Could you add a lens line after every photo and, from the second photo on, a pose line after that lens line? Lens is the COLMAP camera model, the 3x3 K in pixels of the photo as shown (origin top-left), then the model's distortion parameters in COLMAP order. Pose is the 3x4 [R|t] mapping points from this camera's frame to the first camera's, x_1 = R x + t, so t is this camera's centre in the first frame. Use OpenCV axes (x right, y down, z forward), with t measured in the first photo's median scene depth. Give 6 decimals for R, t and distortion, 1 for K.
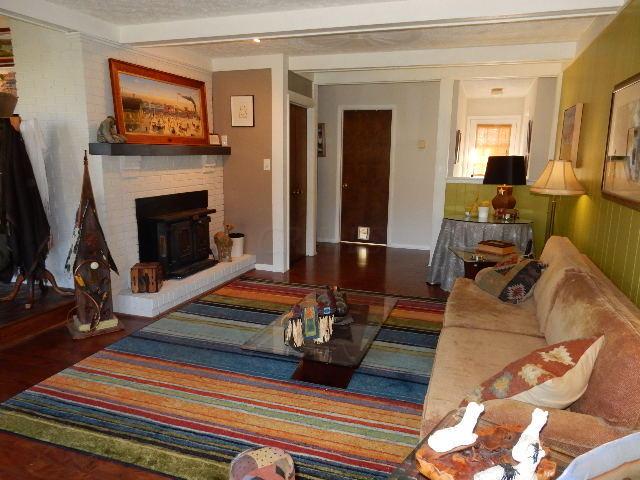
lens RADIAL K [[474.6, 0, 320.2], [0, 474.6, 240.5], [0, 0, 1]] dist [-0.010902, 0.014420]
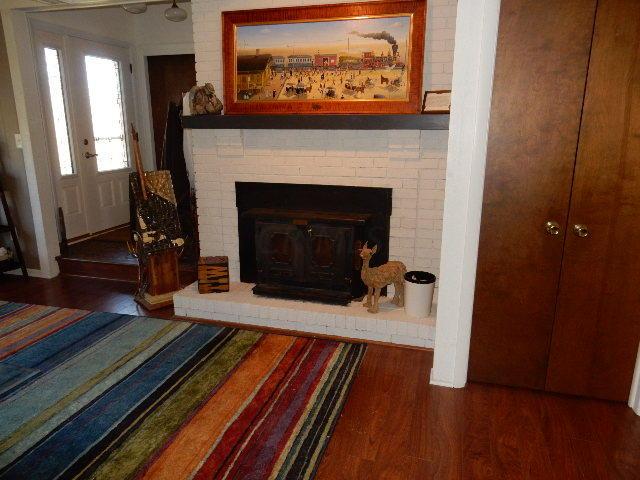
lens RADIAL K [[474.6, 0, 320.0], [0, 474.6, 241.9], [0, 0, 1]] dist [-0.010902, 0.014420]
pose [[0.051791, 0.231983, -0.971340, 0.412556], [-0.184200, 0.958176, 0.219018, -0.180532], [0.981523, 0.167578, 0.092356, 1.000779]]
